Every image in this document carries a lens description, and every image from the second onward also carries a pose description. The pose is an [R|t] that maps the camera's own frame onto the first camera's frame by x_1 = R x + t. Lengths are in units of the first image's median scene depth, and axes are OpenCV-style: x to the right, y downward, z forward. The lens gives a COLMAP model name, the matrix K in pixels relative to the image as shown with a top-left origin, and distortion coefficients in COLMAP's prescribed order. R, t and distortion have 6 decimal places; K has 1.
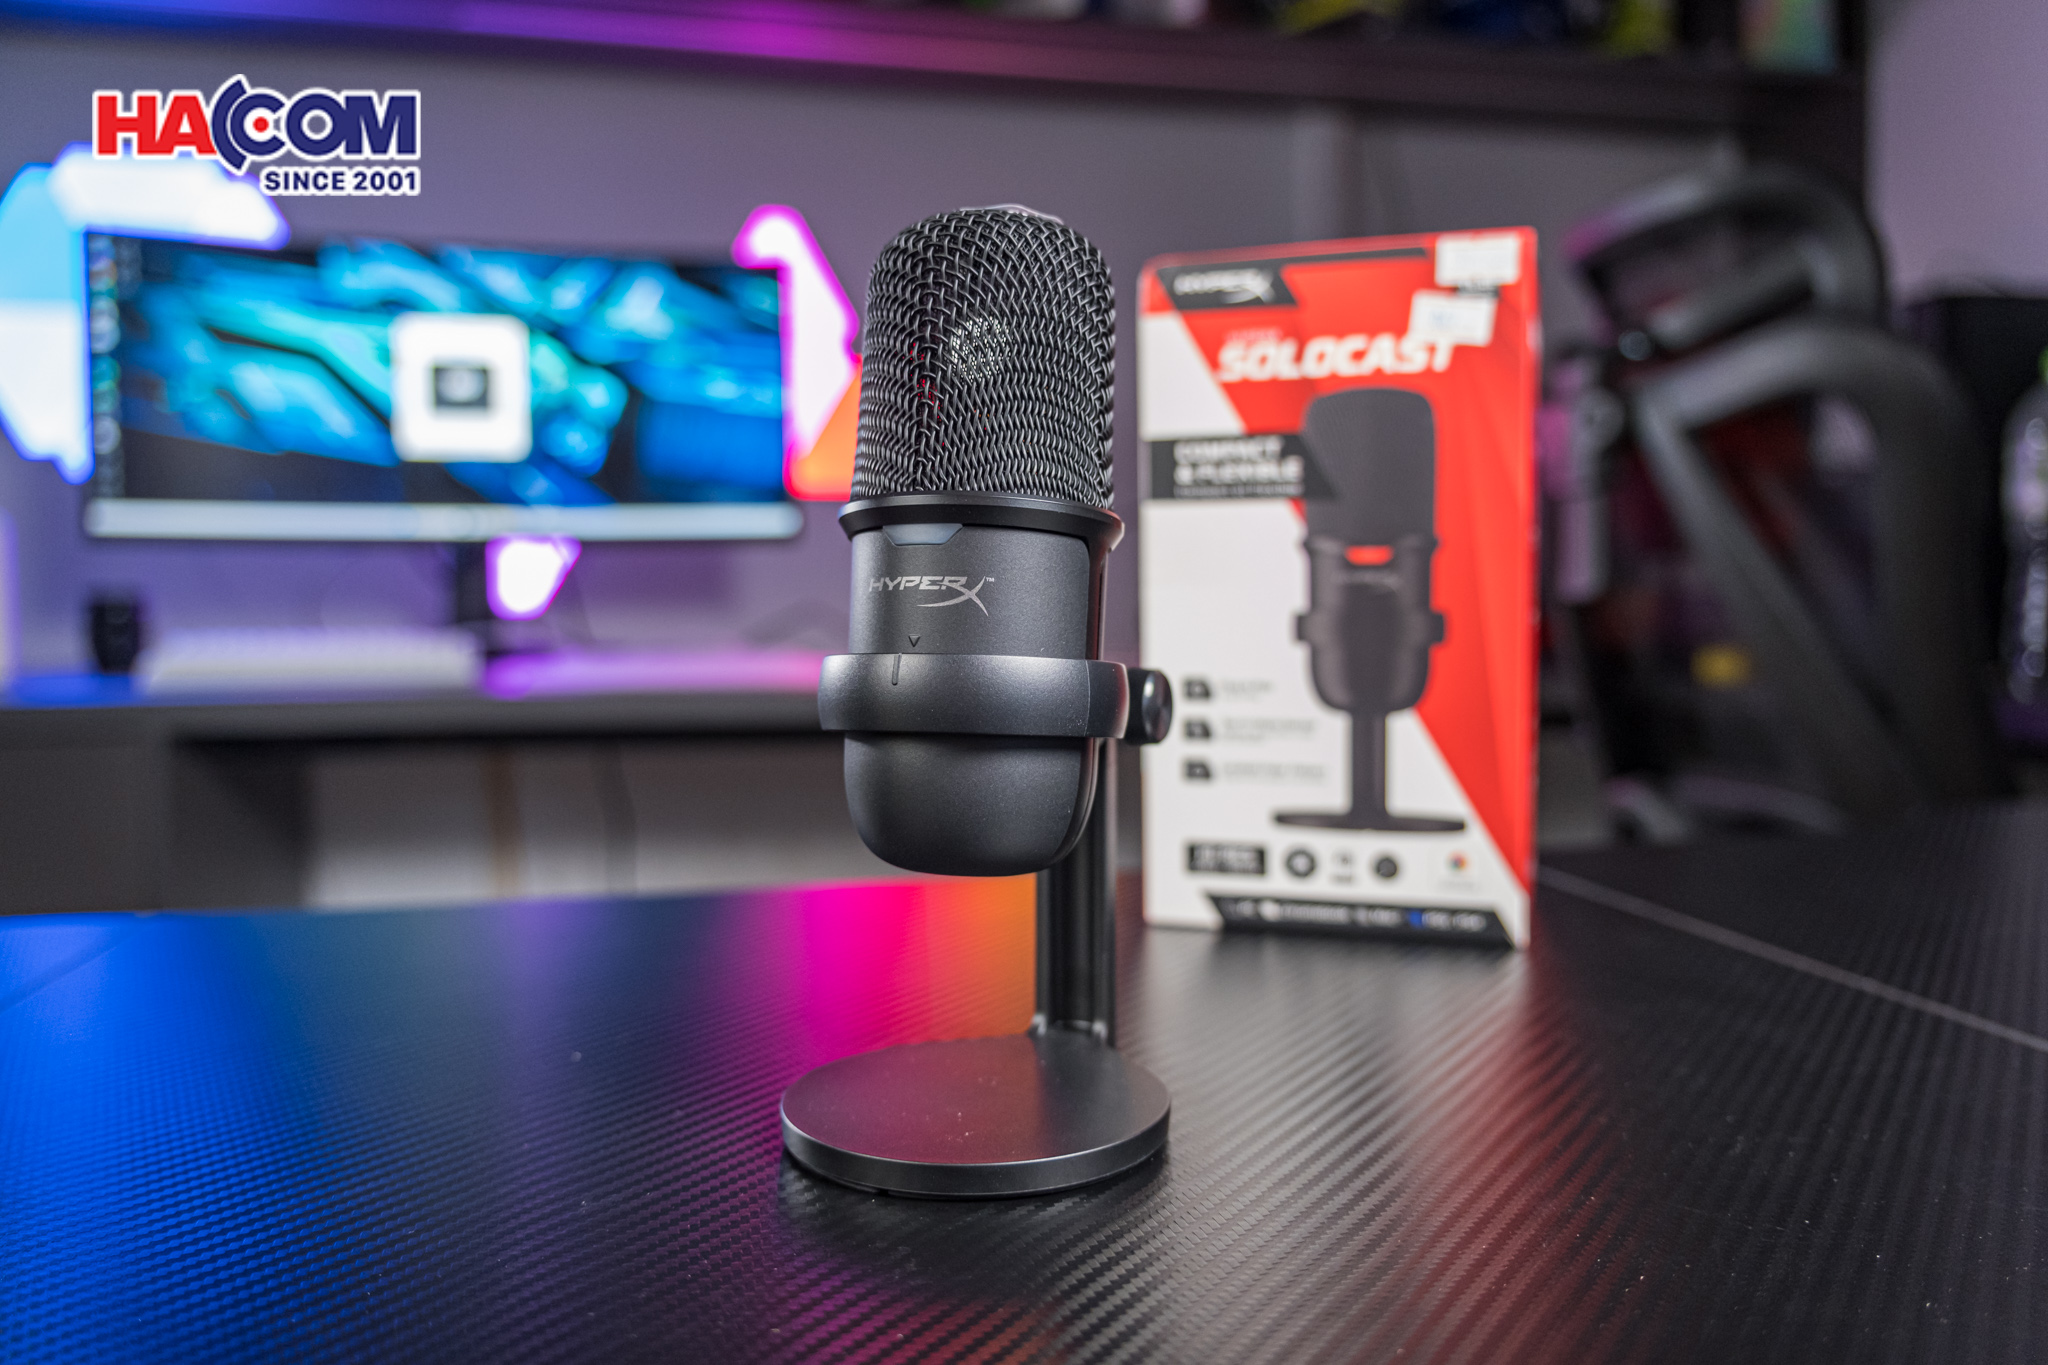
lens RADIAL K [[1670.0, 0, 1053.9], [0, 1670.0, 655.6], [0, 0, 1]] dist [0.018158, 0.009890]
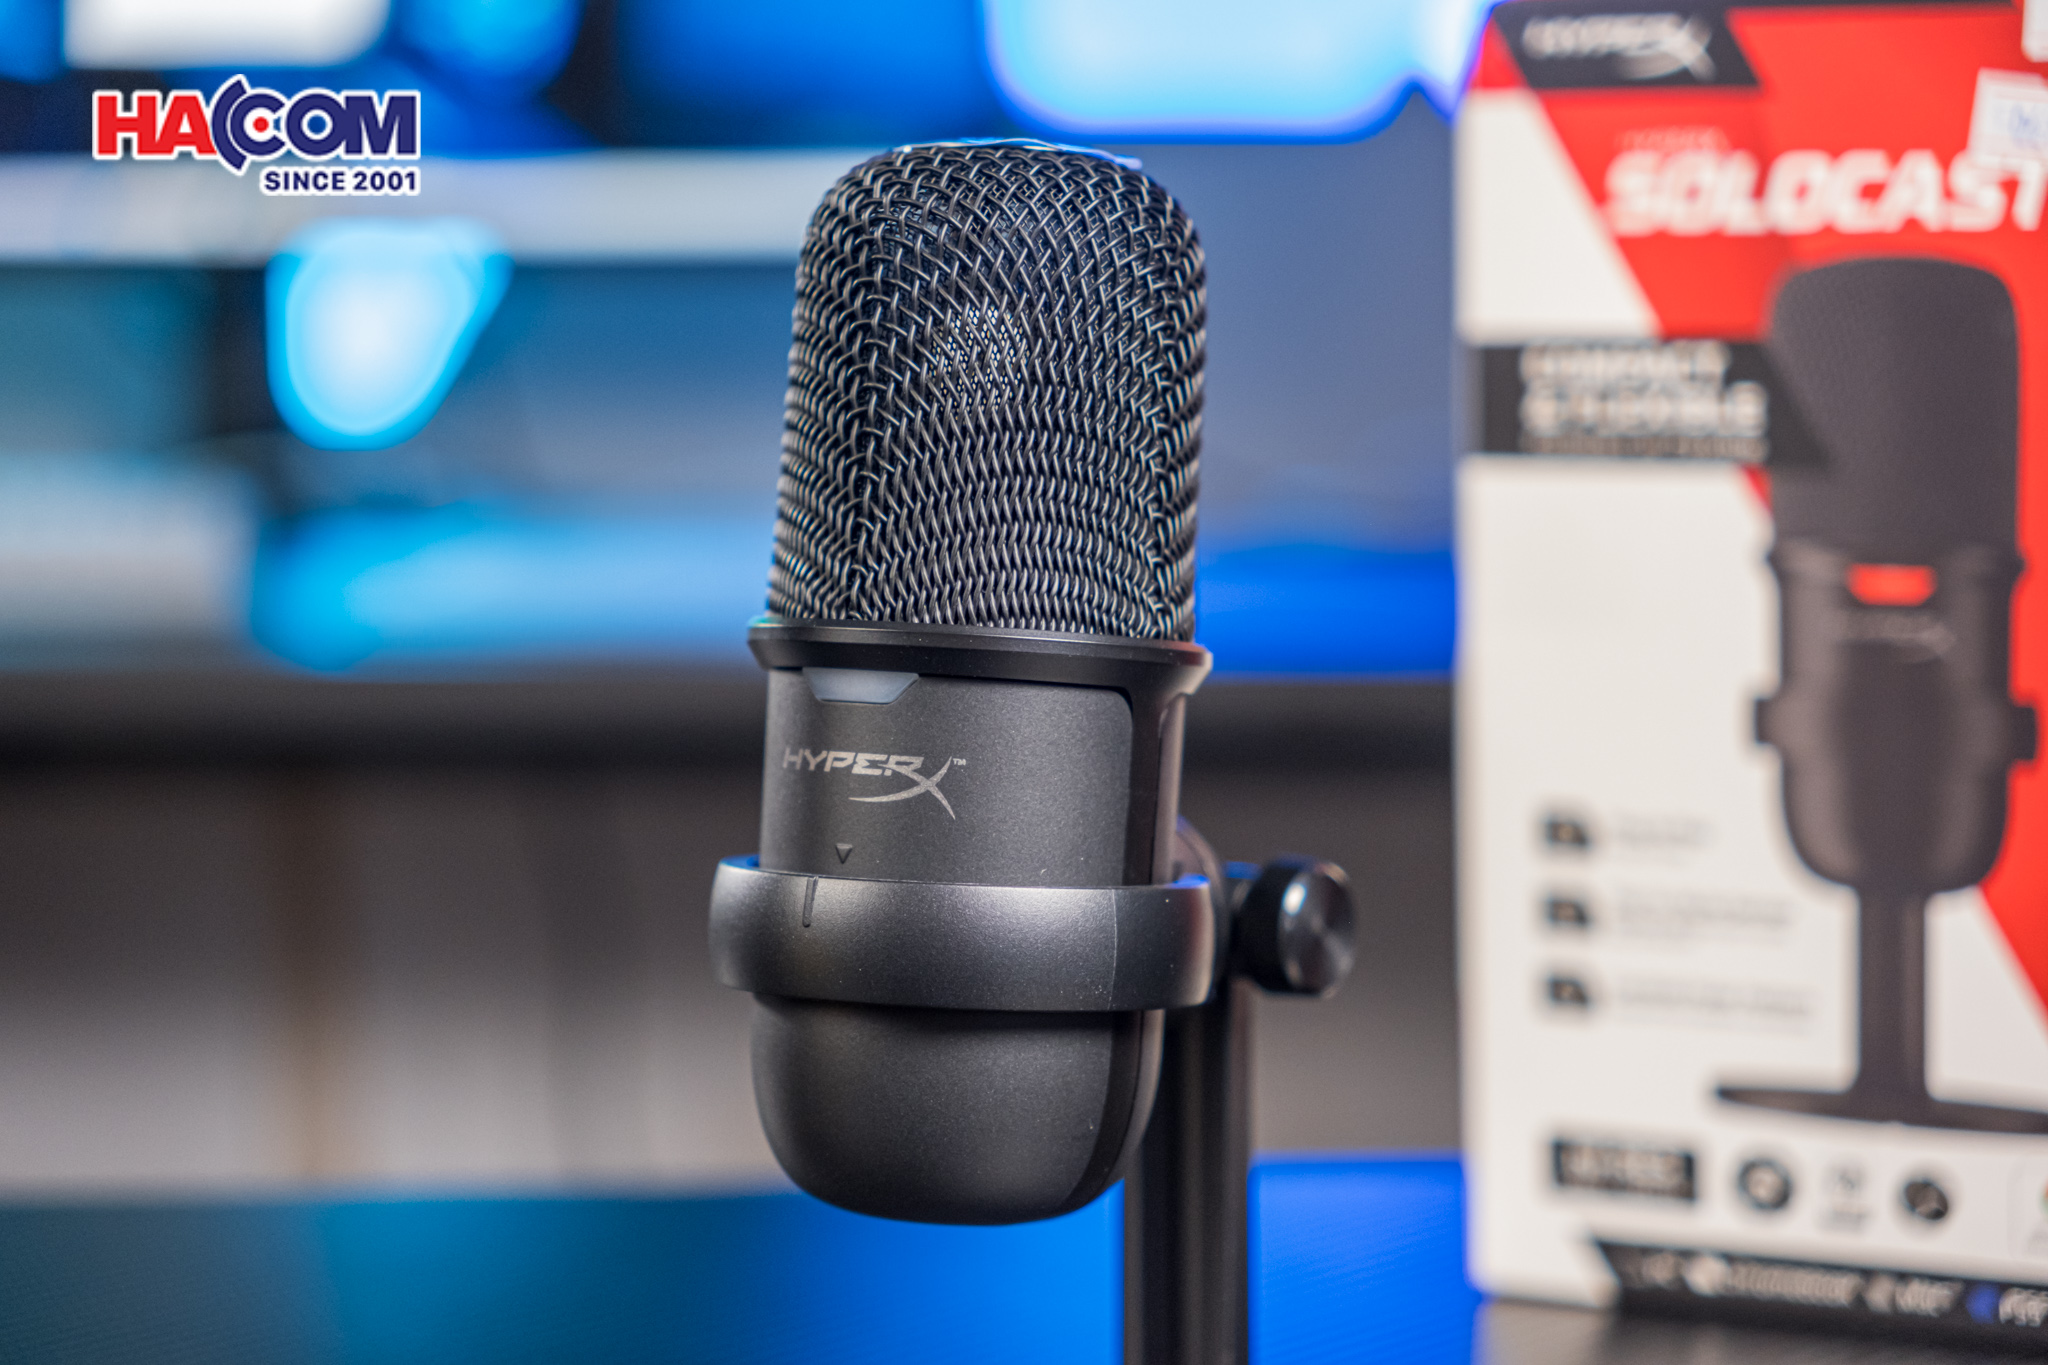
lens RADIAL K [[4380.7, 0, 1026.3], [0, 4380.7, 661.6], [0, 0, 1]] dist [0.069783, 0.000000]
pose [[0.987634, 0.013515, -0.156196, 0.135200], [-0.008639, 0.999455, 0.031854, -0.075297], [0.156542, -0.030111, 0.987212, -0.348872]]
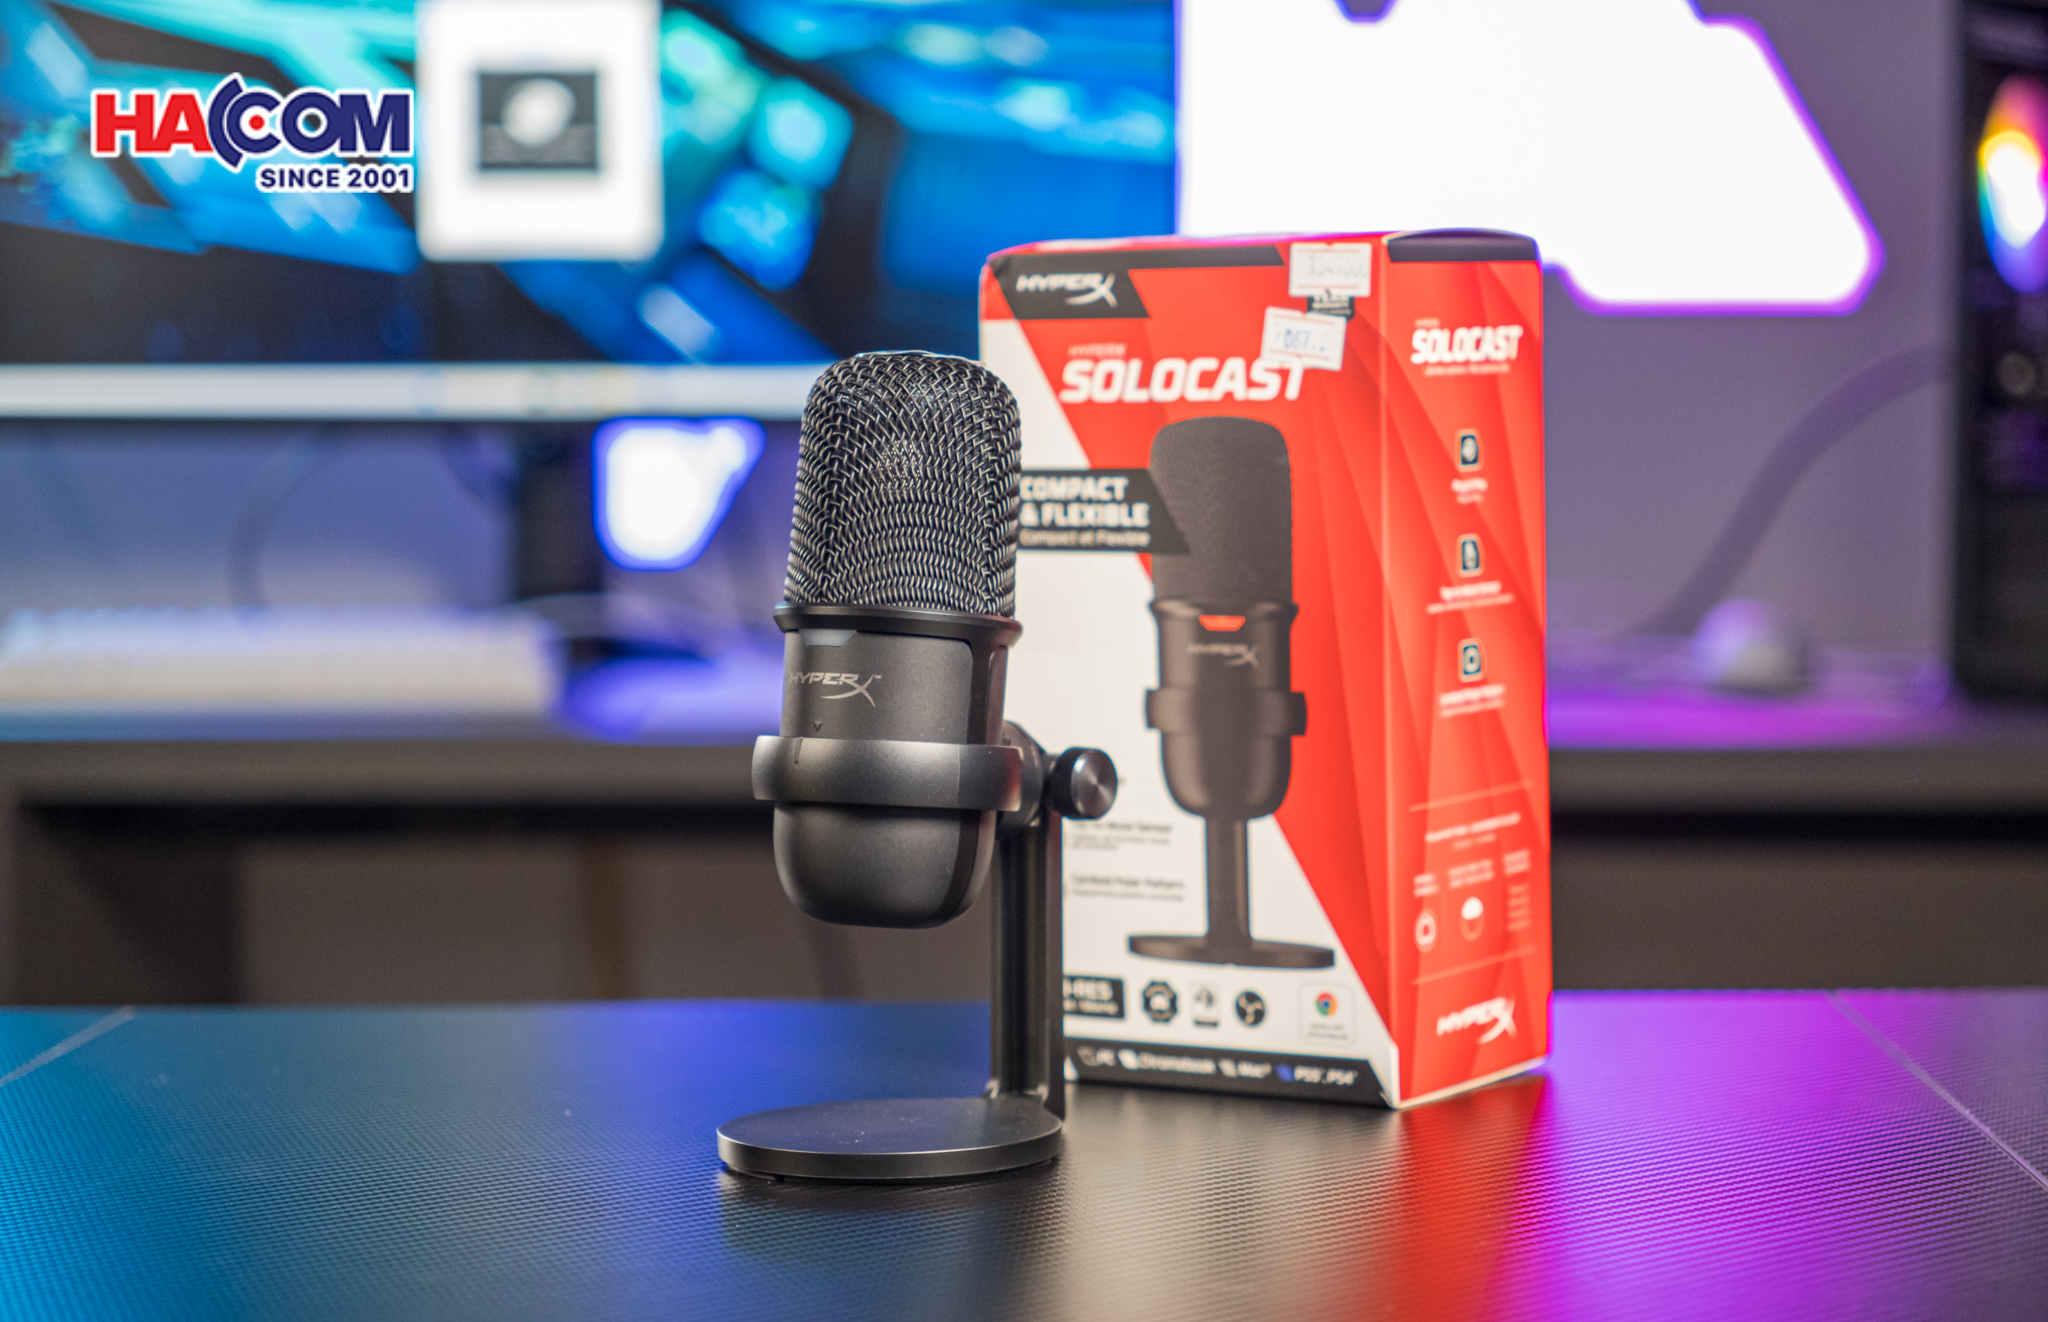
lens RADIAL K [[3730.6, 0, 1084.7], [0, 3730.6, 633.2], [0, 0, 1]] dist [0.021083, 0.000000]
pose [[0.978340, 0.010260, -0.206750, 0.489033], [-0.011094, 0.999934, -0.002874, -0.047891], [0.206707, 0.005105, 0.978390, -0.776370]]
